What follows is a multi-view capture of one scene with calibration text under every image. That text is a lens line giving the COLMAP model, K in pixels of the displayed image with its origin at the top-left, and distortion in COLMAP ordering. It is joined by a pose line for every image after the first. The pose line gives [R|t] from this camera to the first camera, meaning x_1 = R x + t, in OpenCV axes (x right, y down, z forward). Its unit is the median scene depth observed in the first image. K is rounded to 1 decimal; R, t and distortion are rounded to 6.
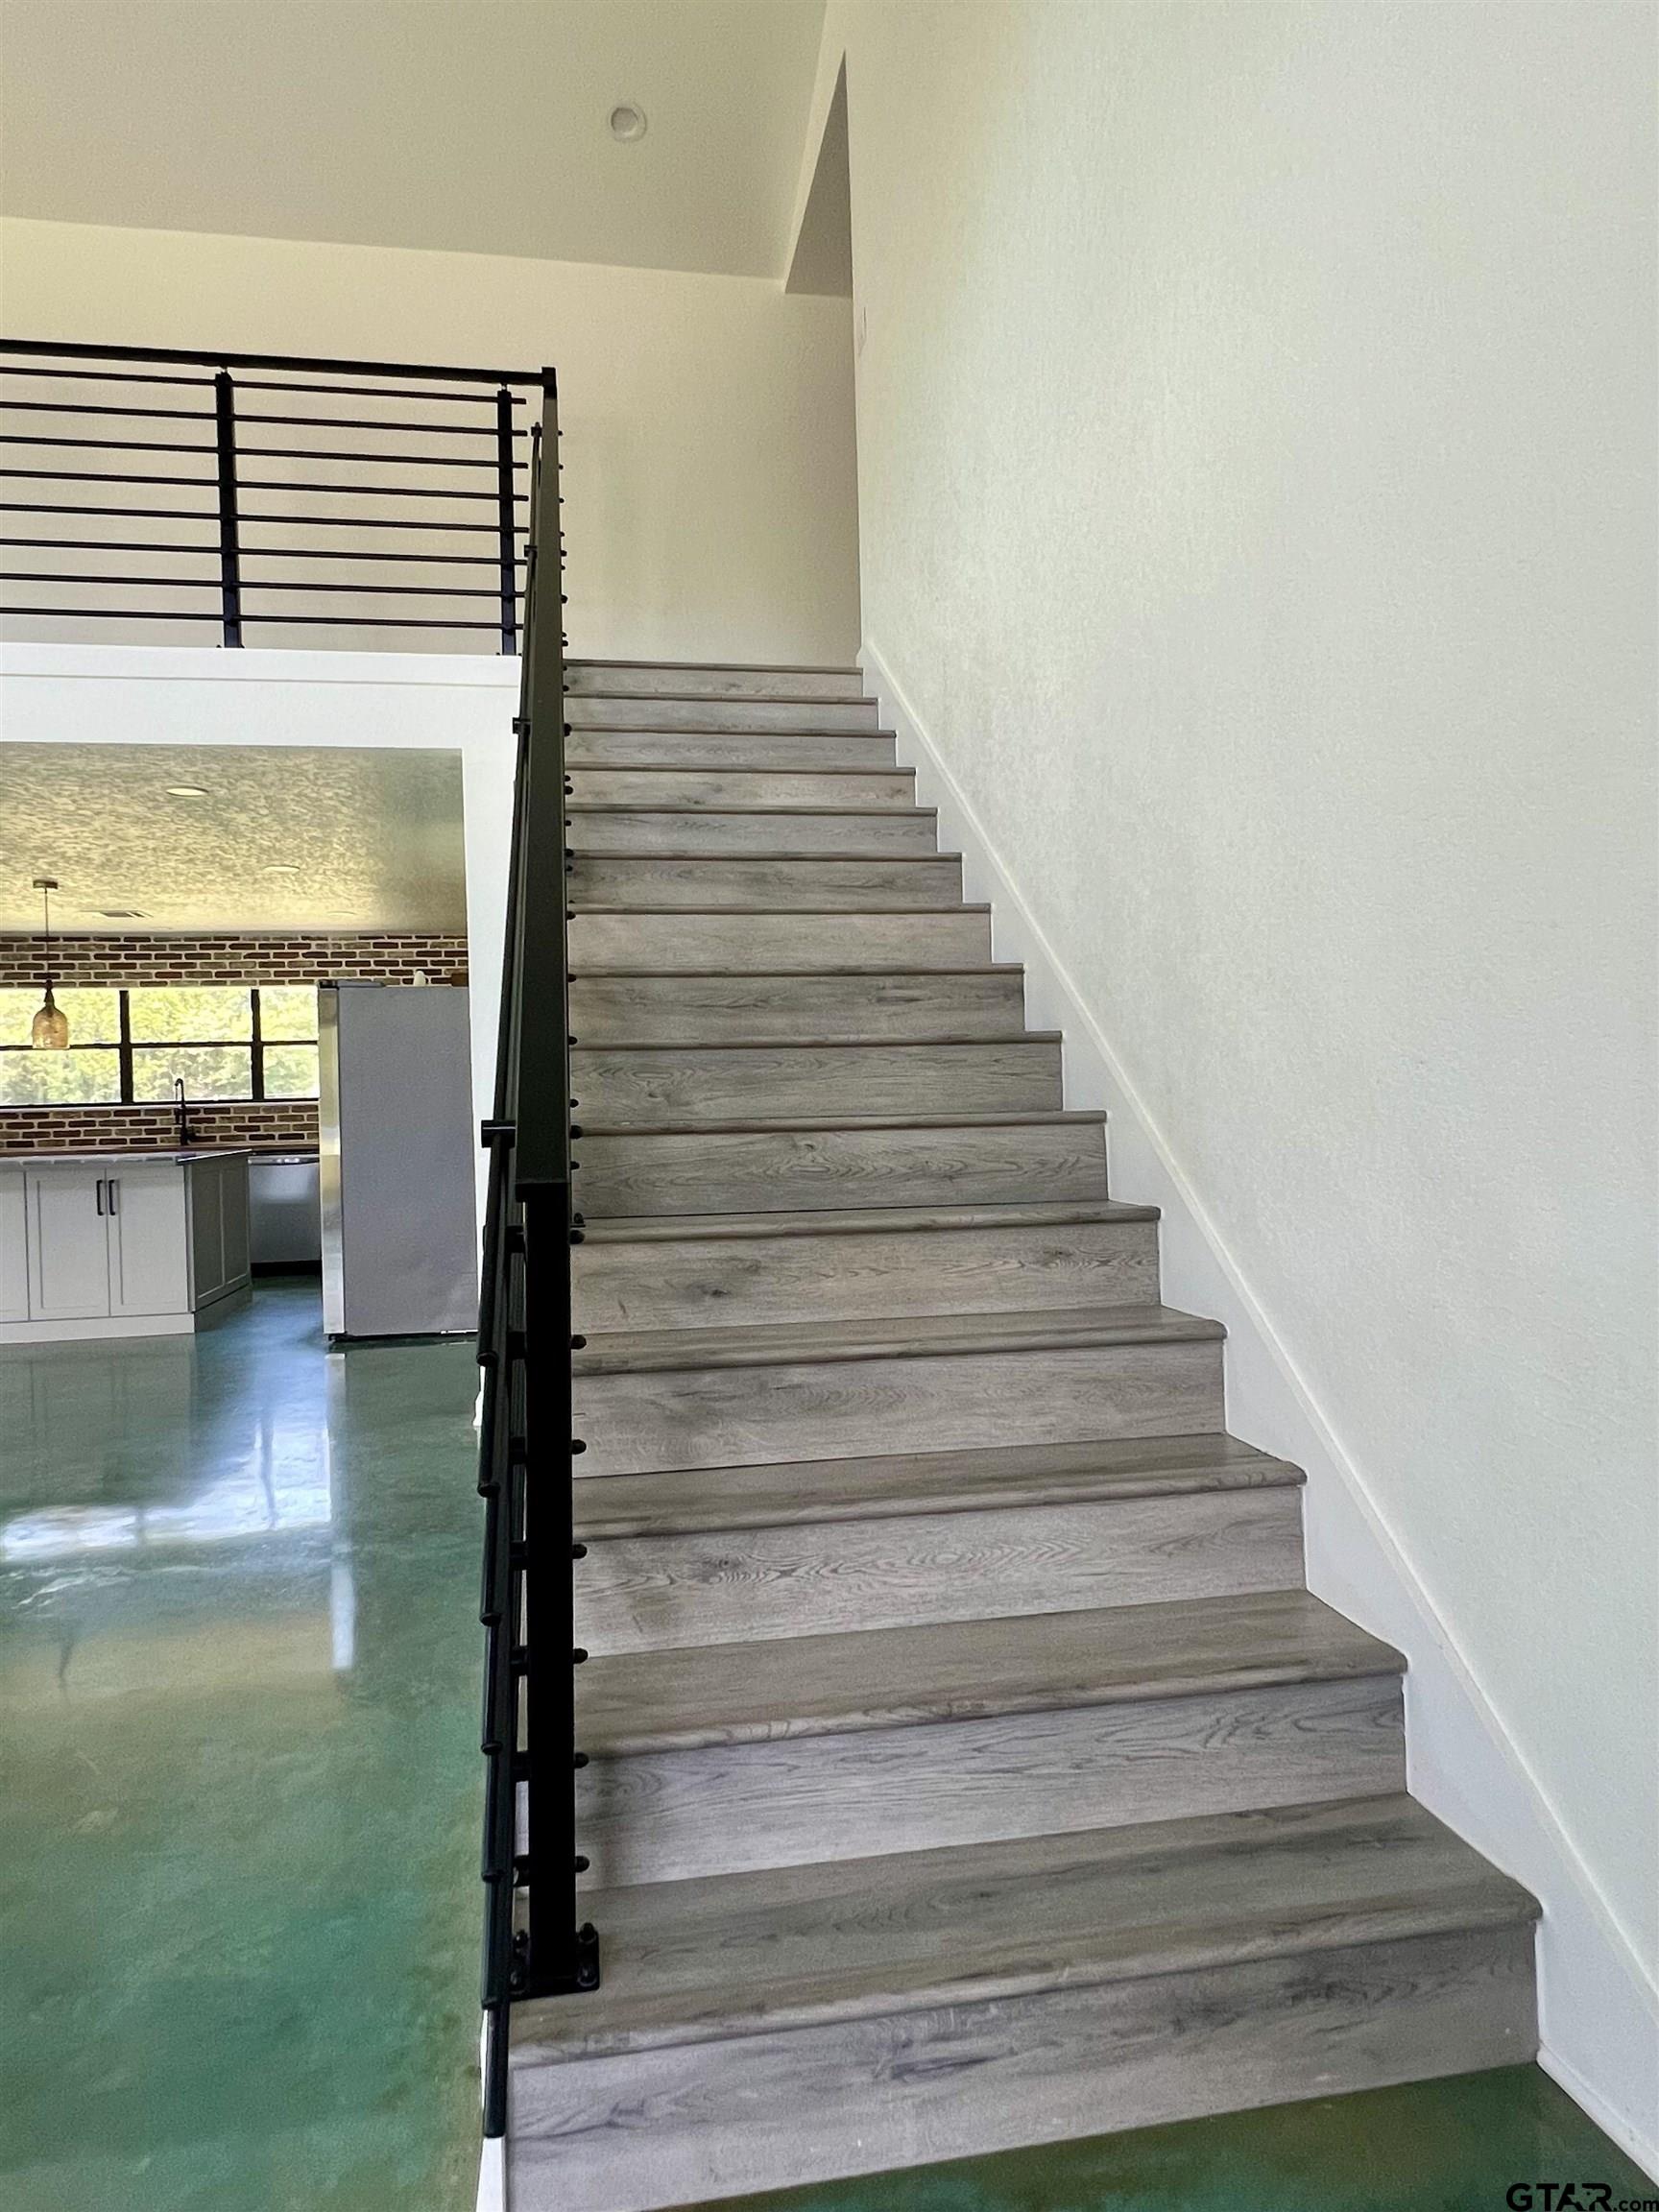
lens RADIAL K [[1340.7, 0, 824.8], [0, 1340.7, 1104.4], [0, 0, 1]] dist [0.000379, -0.002170]
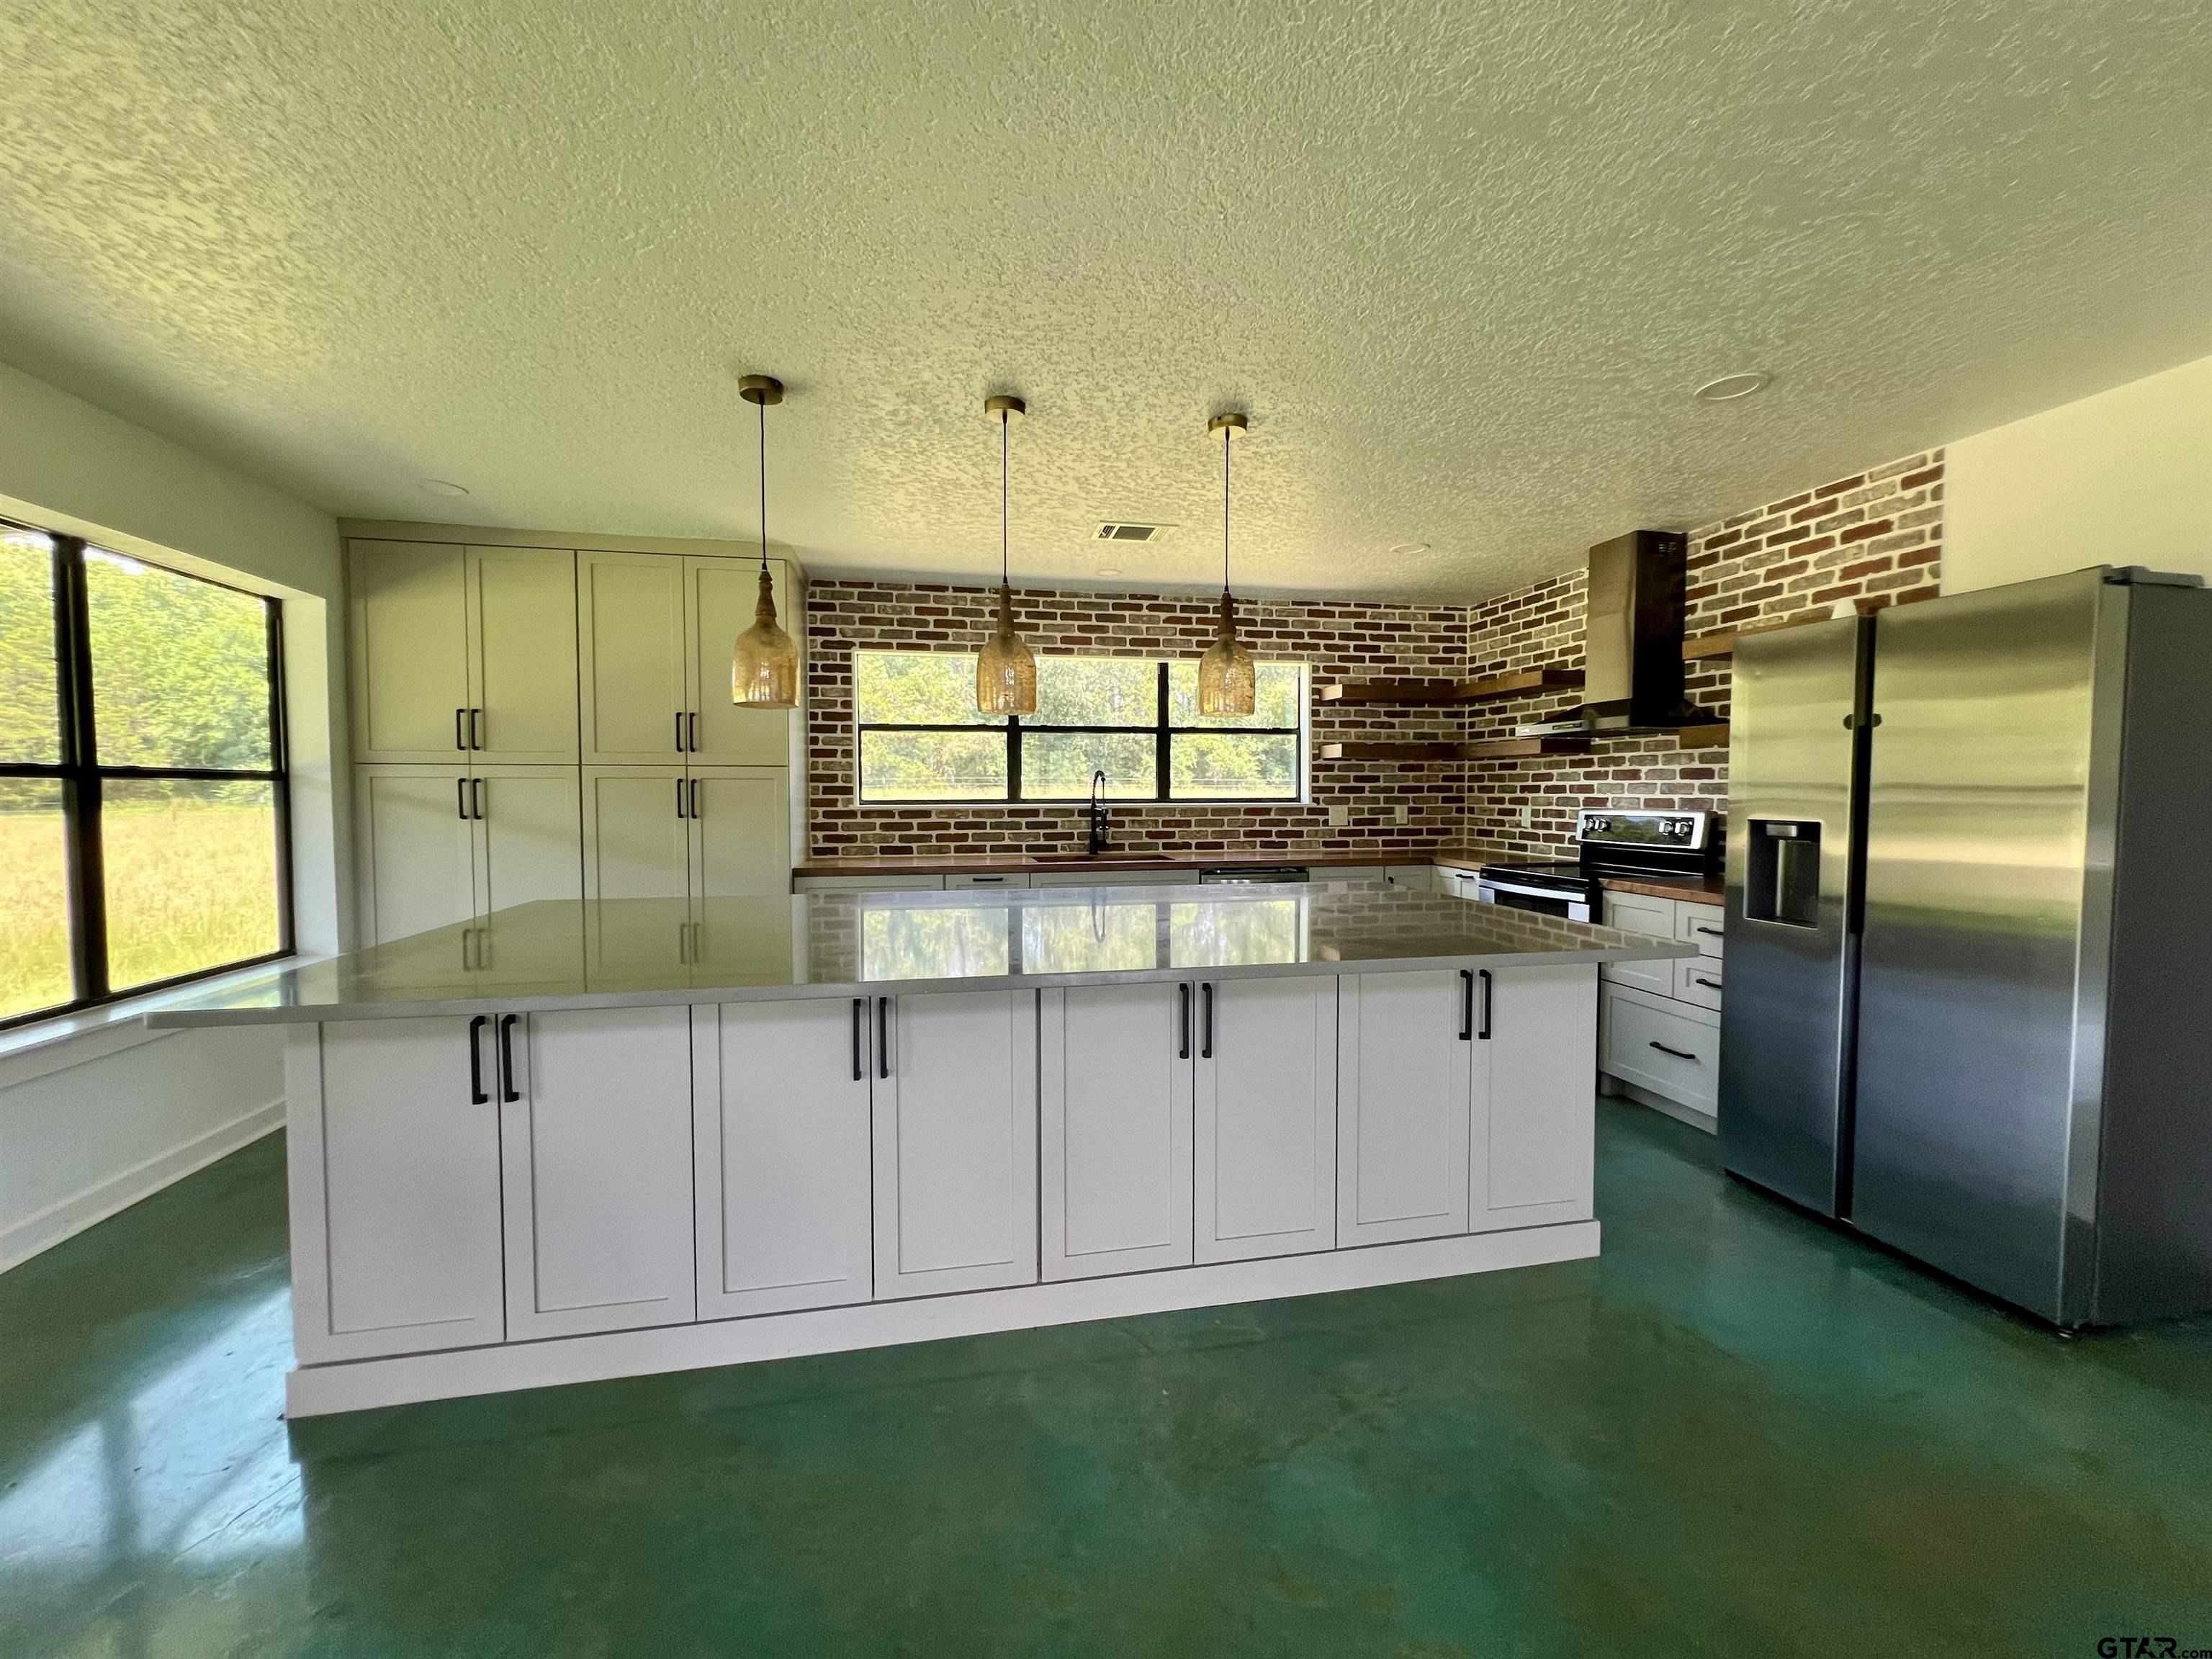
lens RADIAL K [[891.7, 0, 1106.4], [0, 891.7, 825.7], [0, 0, 1]] dist [-0.001448, 0.000567]
pose [[0.999464, 0.021716, 0.024511, -0.482406], [-0.022489, 0.999244, 0.031712, -0.003877], [-0.023803, -0.032246, 0.999196, 0.468354]]
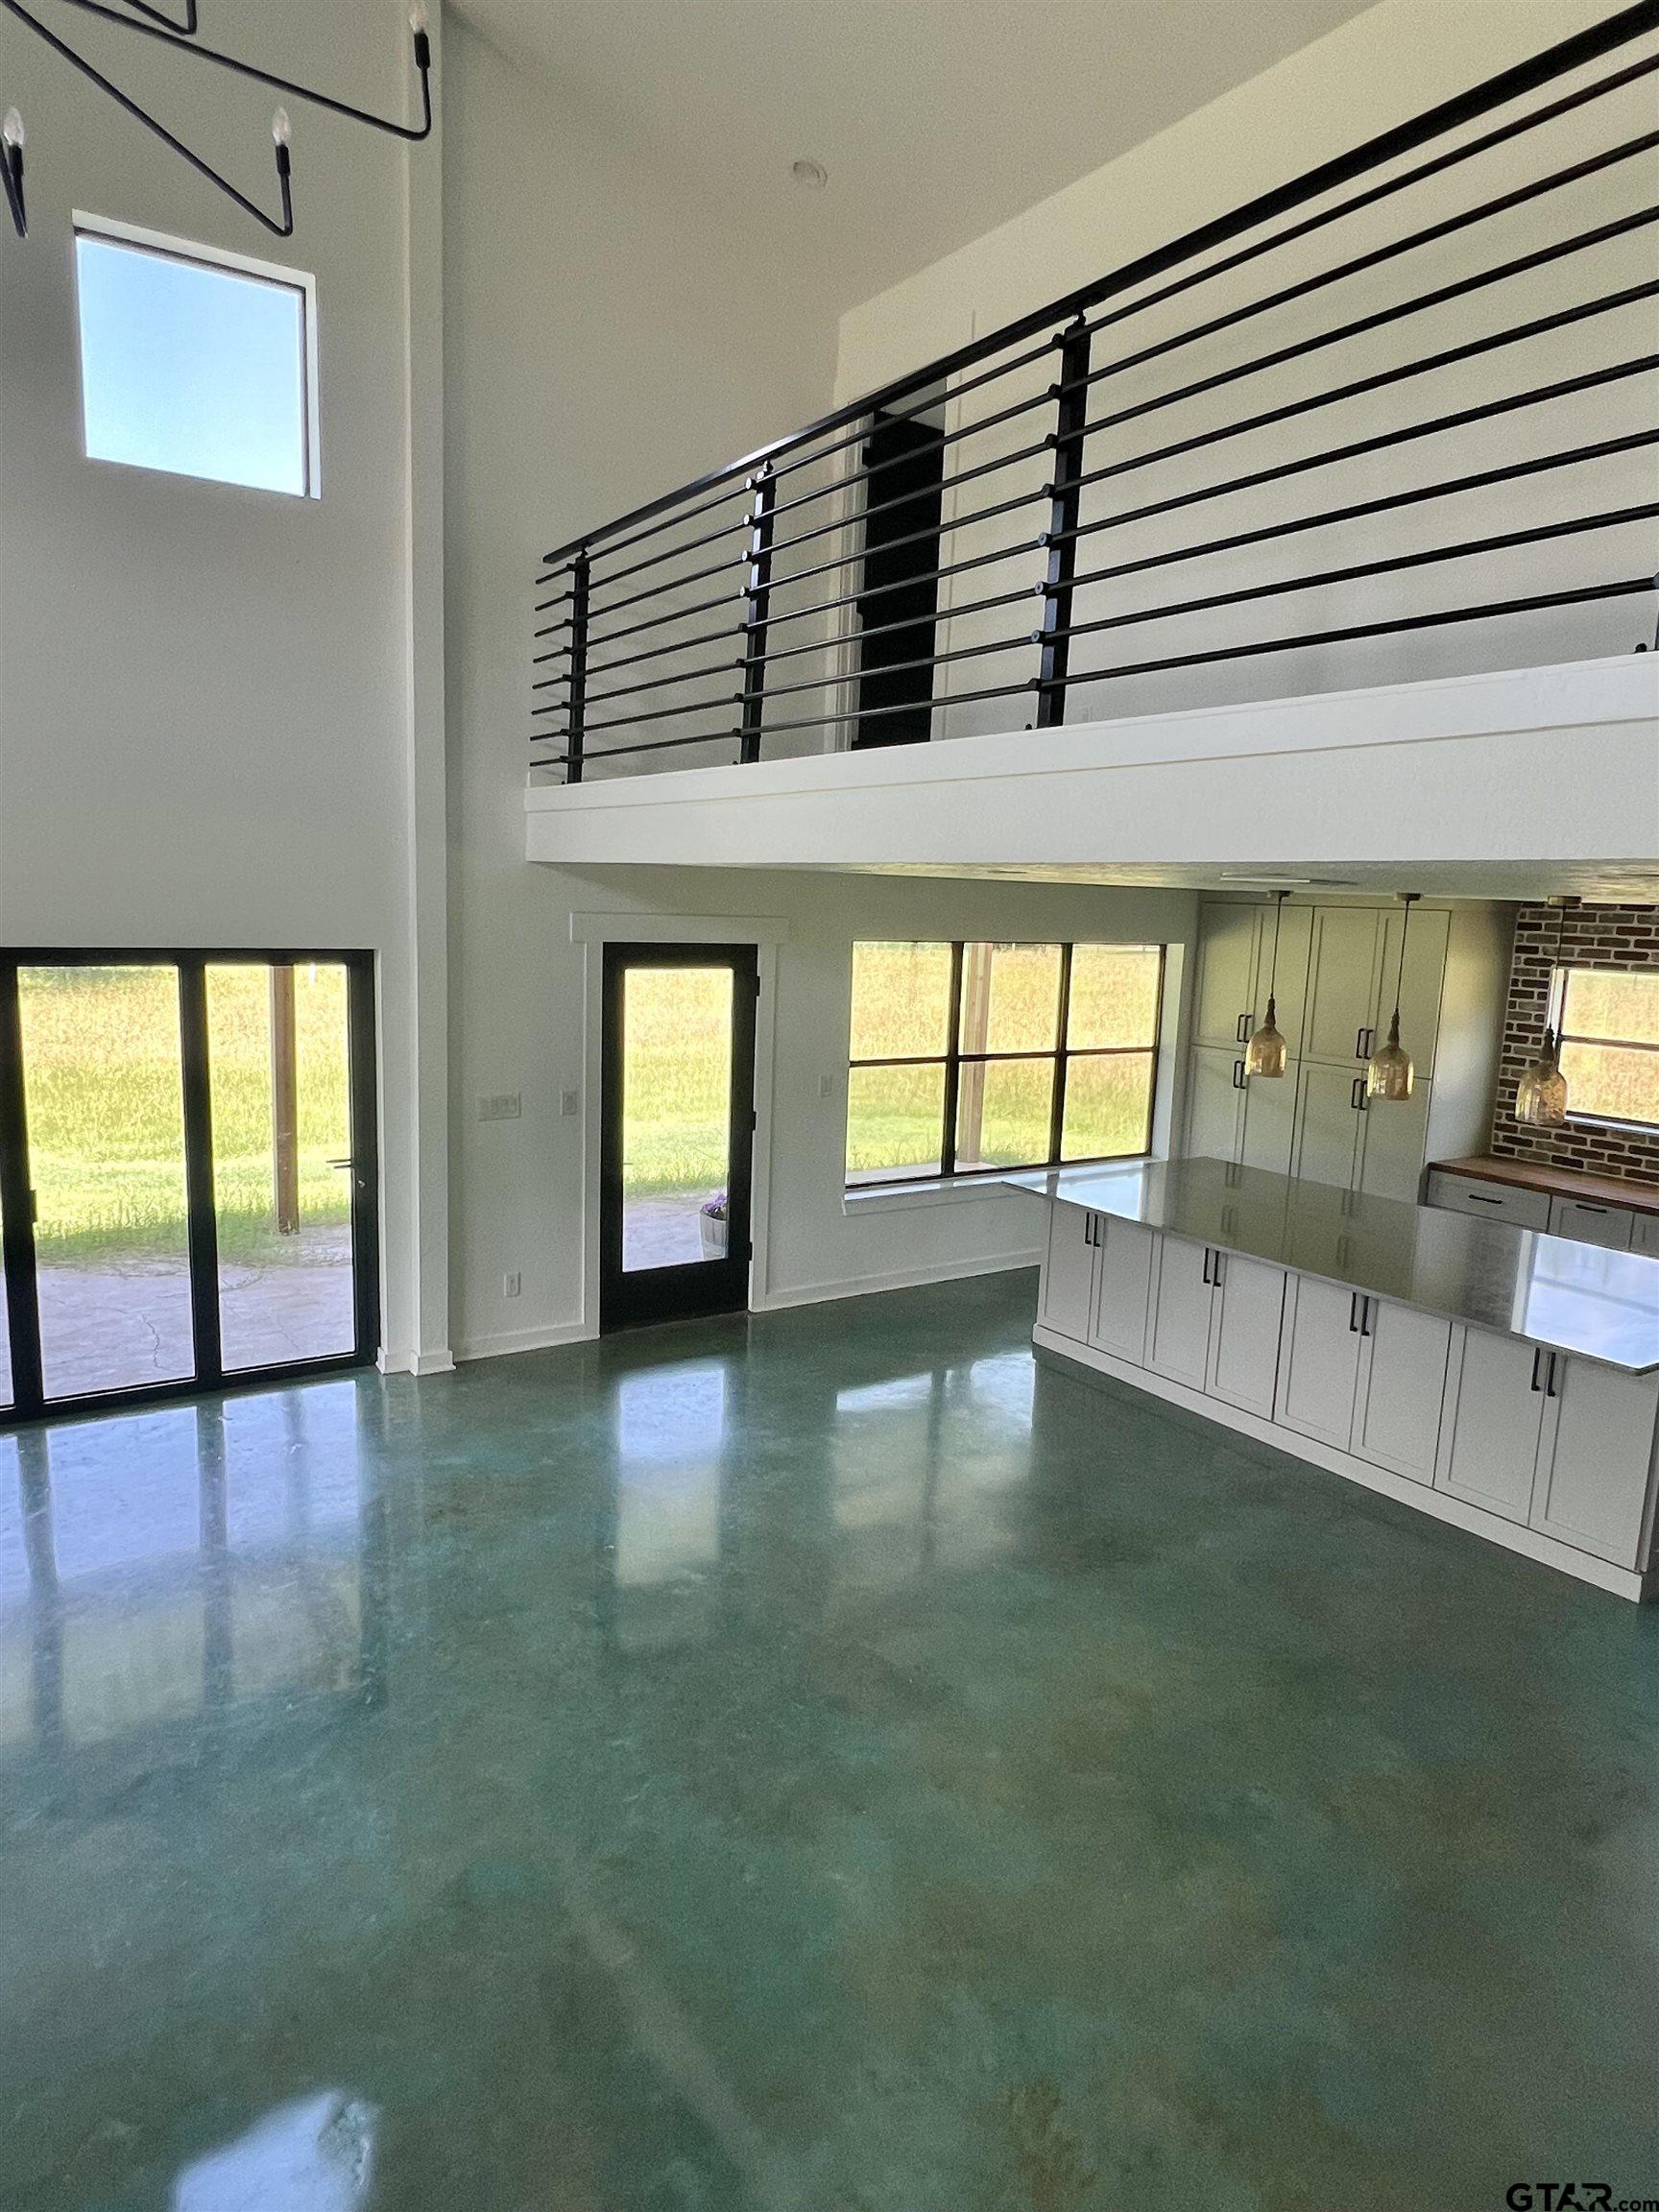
lens RADIAL K [[1340.7, 0, 824.8], [0, 1340.7, 1104.4], [0, 0, 1]] dist [0.000379, -0.002170]
pose [[0.397248, 0.179760, -0.899934, -0.053741], [-0.051448, 0.983448, 0.173732, -0.120266], [0.916268, -0.022715, 0.399921, 0.259890]]
